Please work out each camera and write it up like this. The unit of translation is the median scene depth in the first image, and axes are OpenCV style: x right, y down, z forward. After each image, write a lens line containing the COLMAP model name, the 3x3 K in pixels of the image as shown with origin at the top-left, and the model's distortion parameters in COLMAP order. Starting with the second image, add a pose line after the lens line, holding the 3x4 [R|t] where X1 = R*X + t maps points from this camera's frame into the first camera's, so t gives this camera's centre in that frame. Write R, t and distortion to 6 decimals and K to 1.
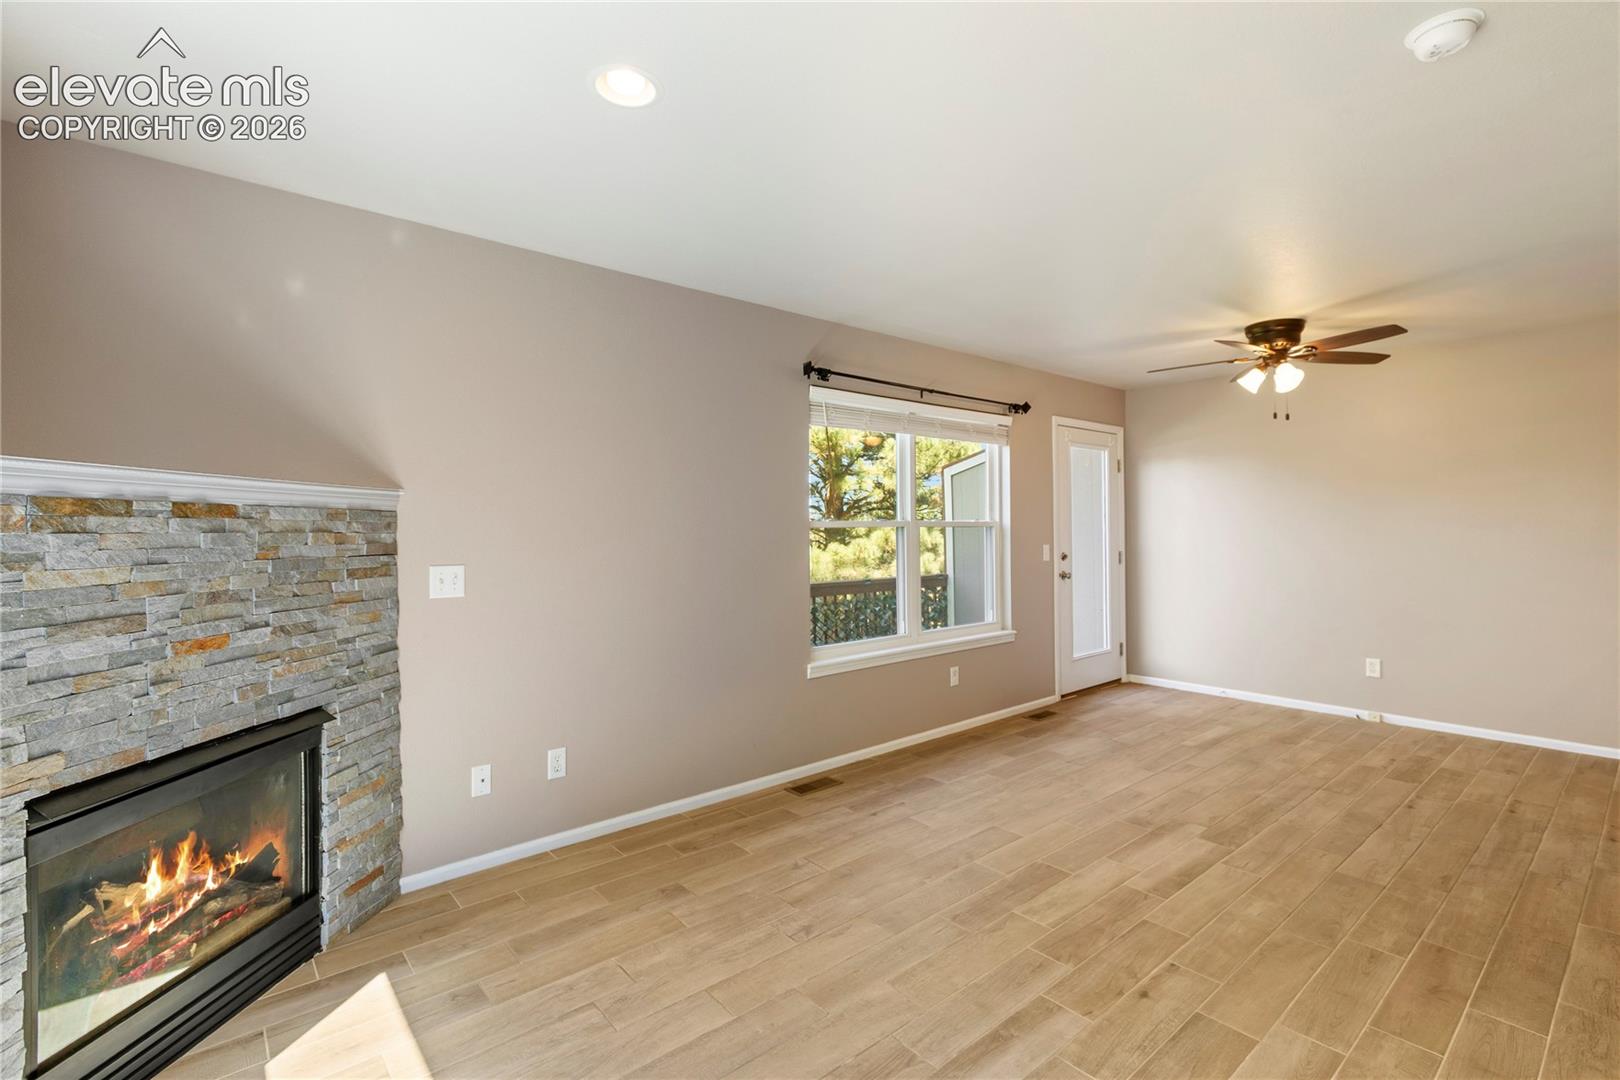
lens RADIAL K [[736.5, 0, 819.7], [0, 736.5, 531.0], [0, 0, 1]] dist [0.004846, -0.002300]
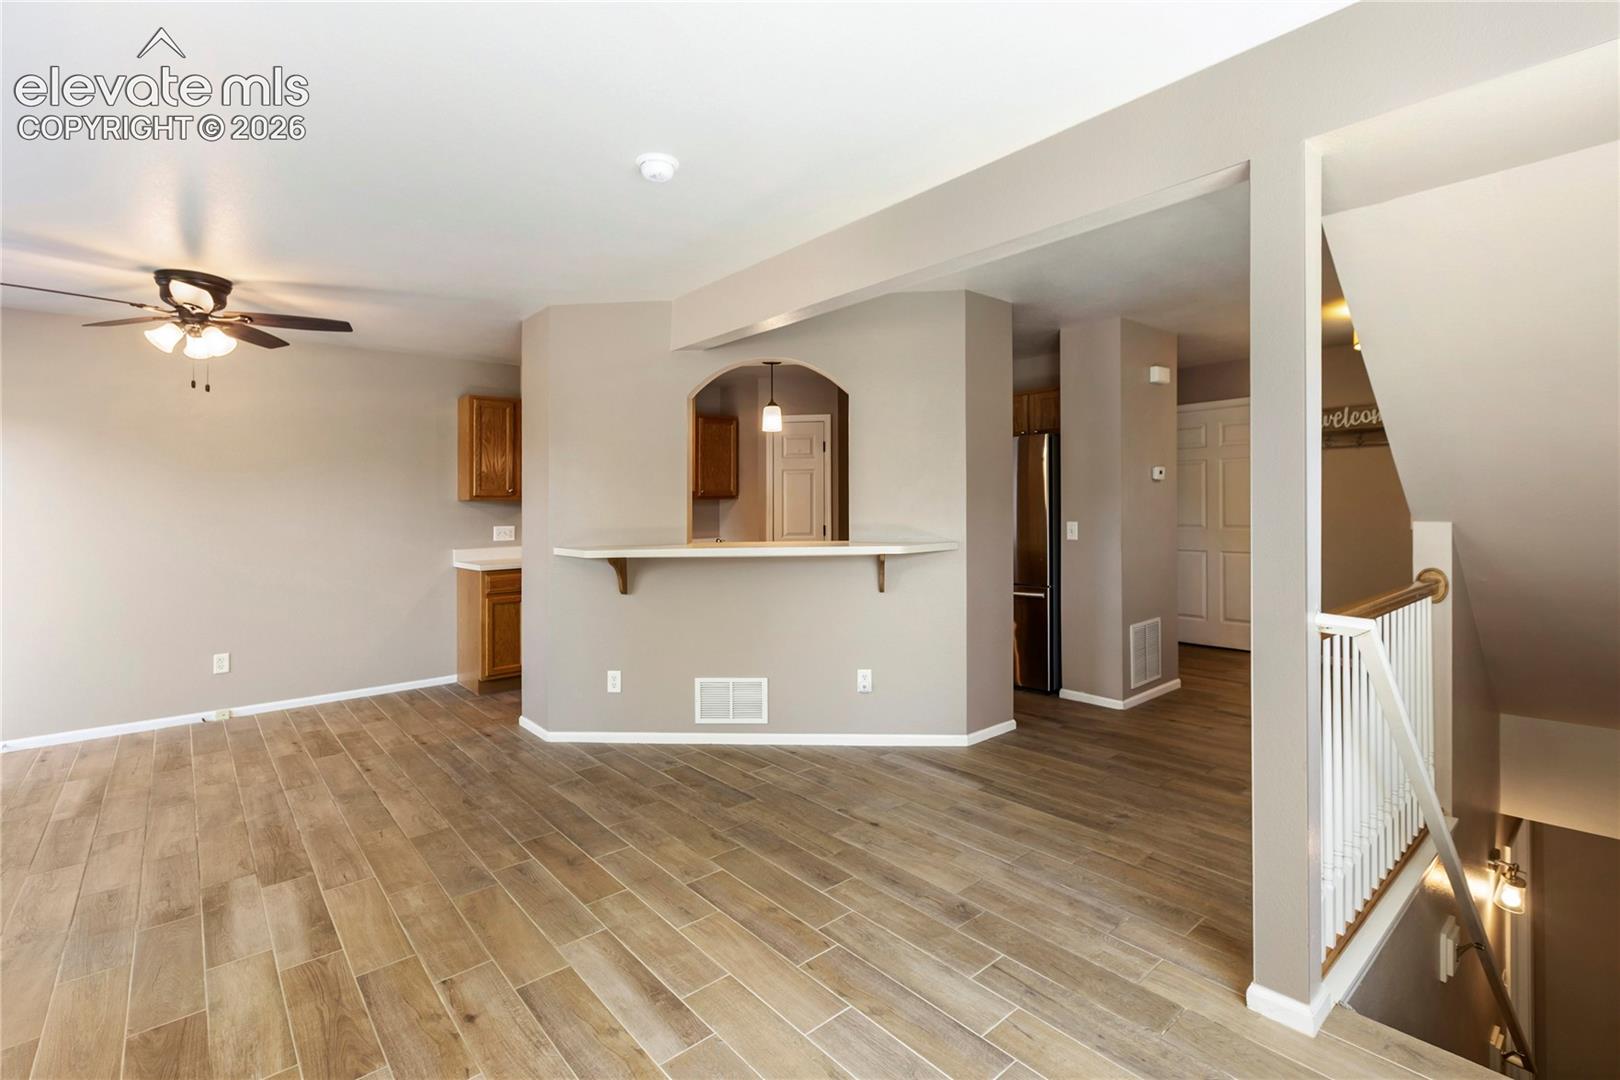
lens RADIAL K [[736.5, 0, 810.9], [0, 736.5, 506.8], [0, 0, 1]] dist [0.004846, -0.002300]
pose [[-0.001219, 0.004488, 0.999989, -0.399565], [0.016694, 0.999851, -0.004467, 0.000360], [-0.999860, 0.016689, -0.001294, 0.463512]]
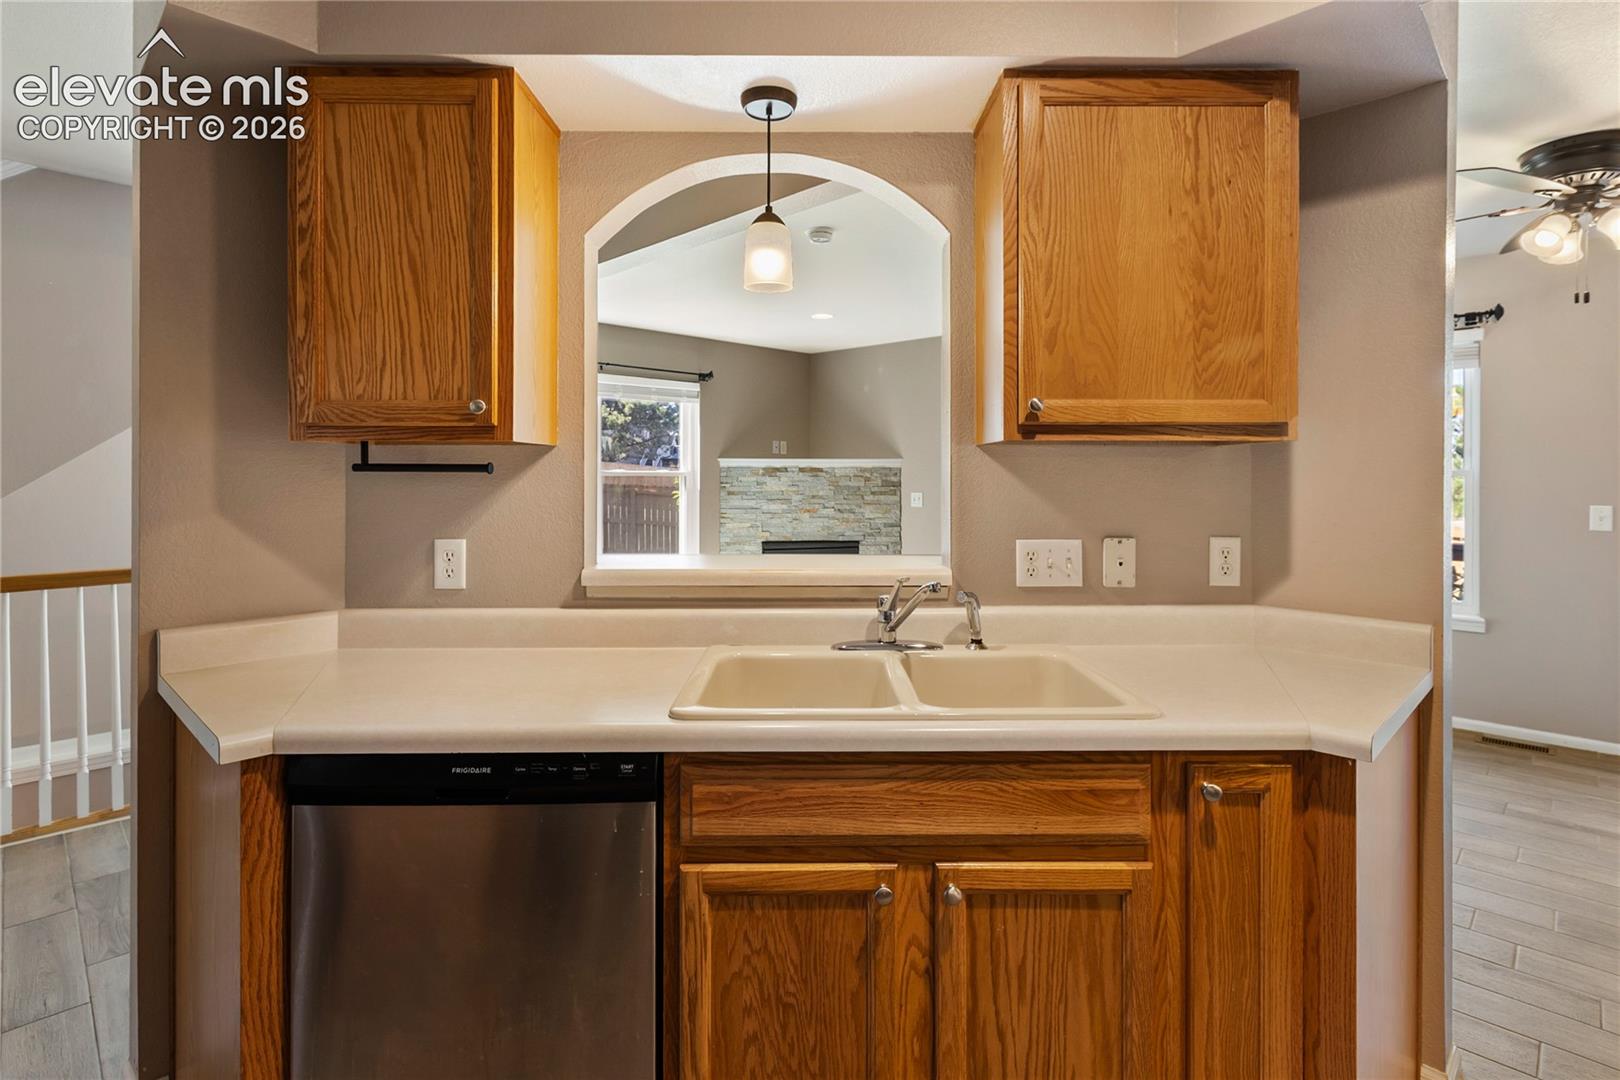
lens RADIAL K [[761.2, 0, 803.3], [0, 761.2, 467.7], [0, 0, 1]] dist [-0.044043, 0.001564]
pose [[0.073972, 0.000472, -0.997260, 1.917134], [-0.000608, 1.000000, 0.000428, -0.030183], [0.997260, 0.000575, 0.073972, 0.543187]]
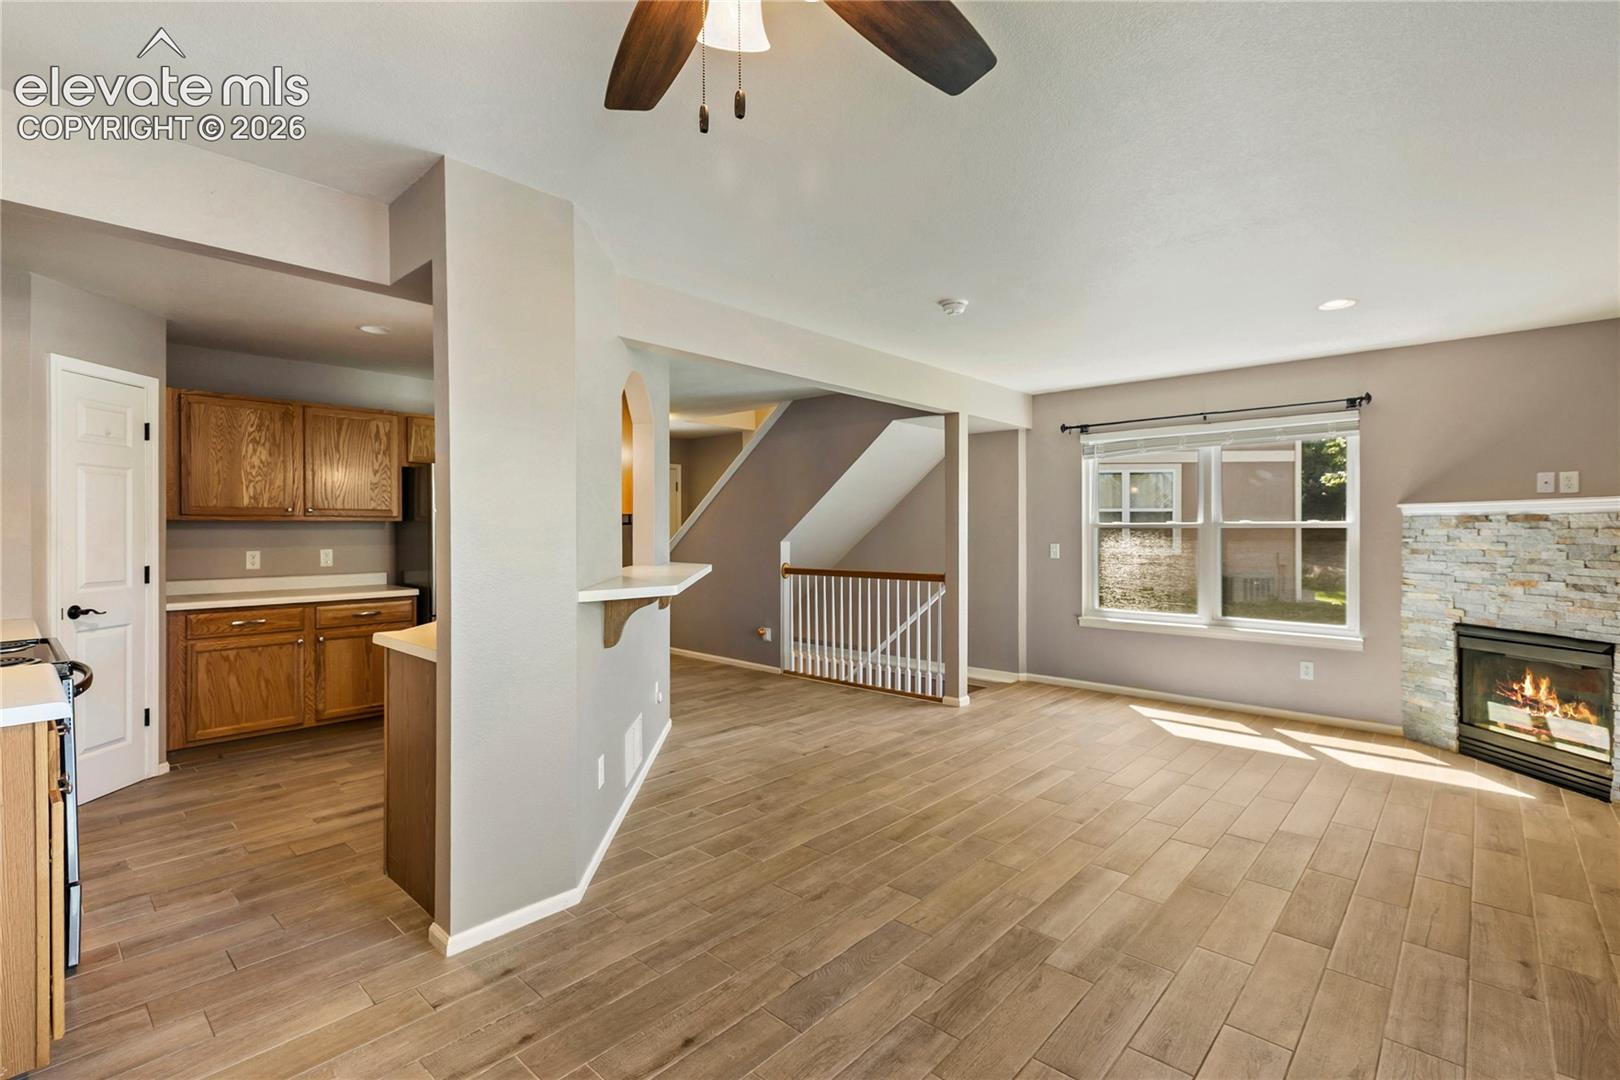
lens RADIAL K [[736.5, 0, 806.1], [0, 736.5, 534.7], [0, 0, 1]] dist [0.004846, -0.002300]
pose [[-0.993036, 0.009204, -0.117448, 1.053682], [0.008231, 0.999928, 0.008768, -0.012645], [0.117521, 0.007741, -0.993040, 2.117294]]
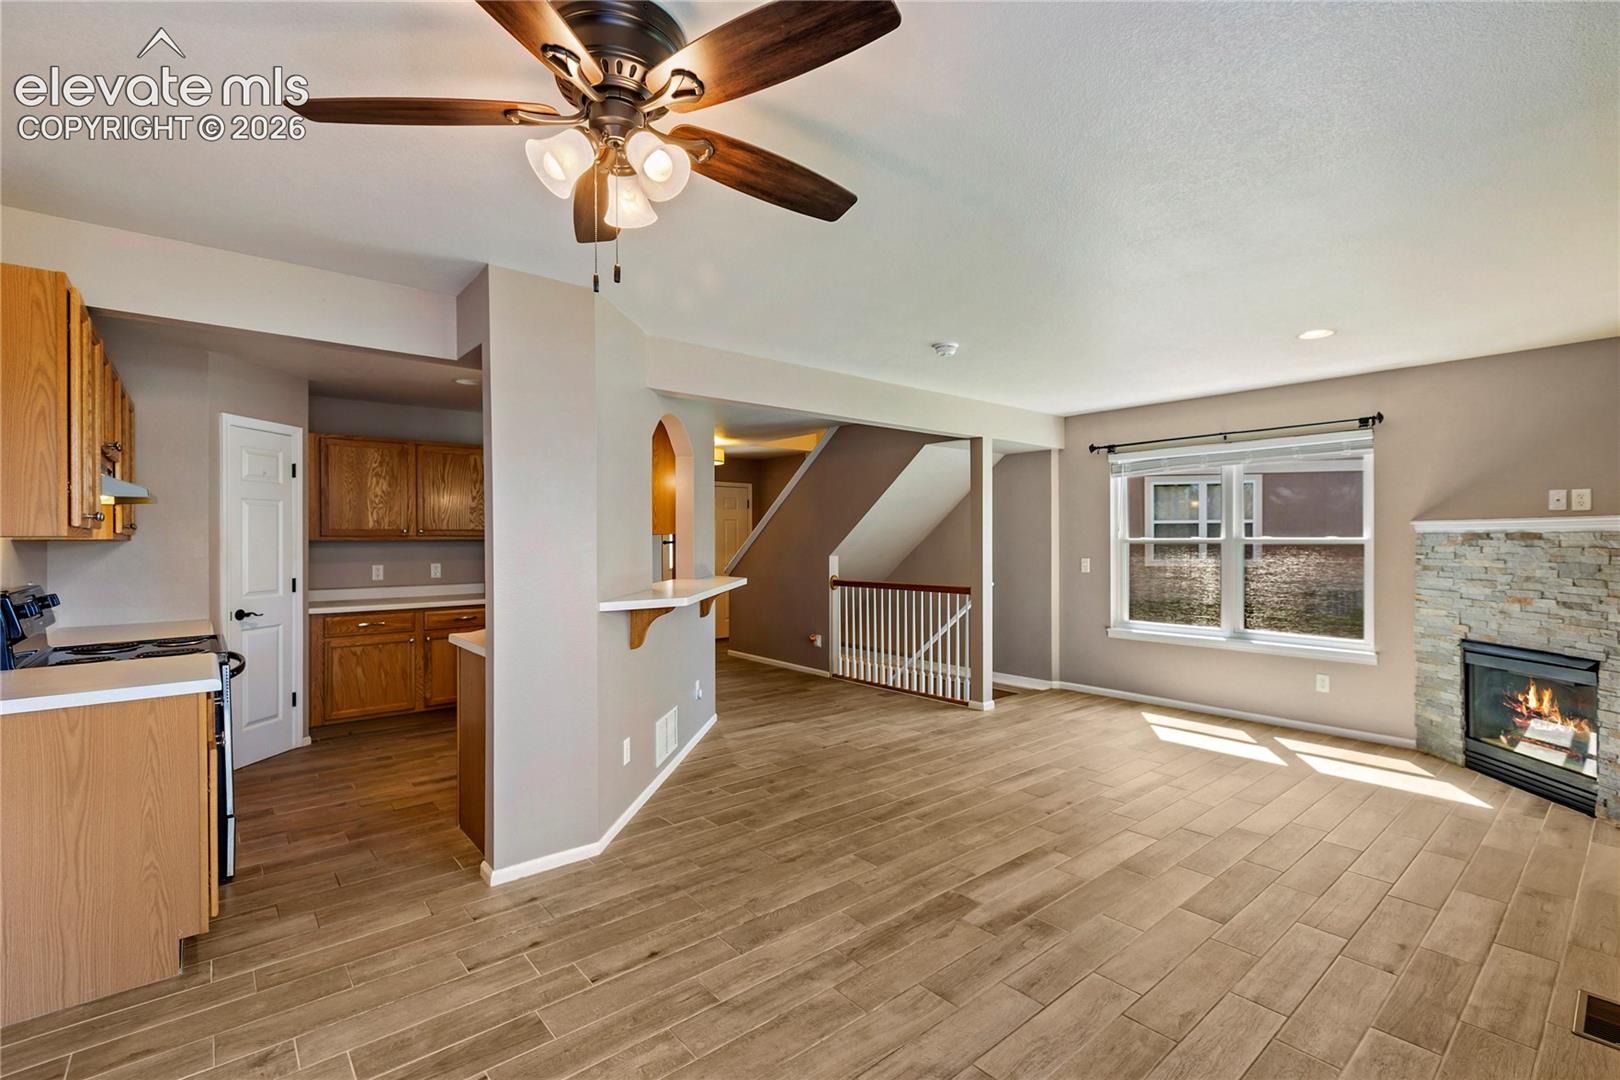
lens RADIAL K [[721.2, 0, 817.5], [0, 721.2, 543.6], [0, 0, 1]] dist [0.005065, -0.002141]
pose [[-0.999927, 0.011059, 0.004811, 0.863853], [0.011090, 0.999917, 0.006580, -0.032816], [-0.004738, 0.006633, -0.999967, 2.302954]]
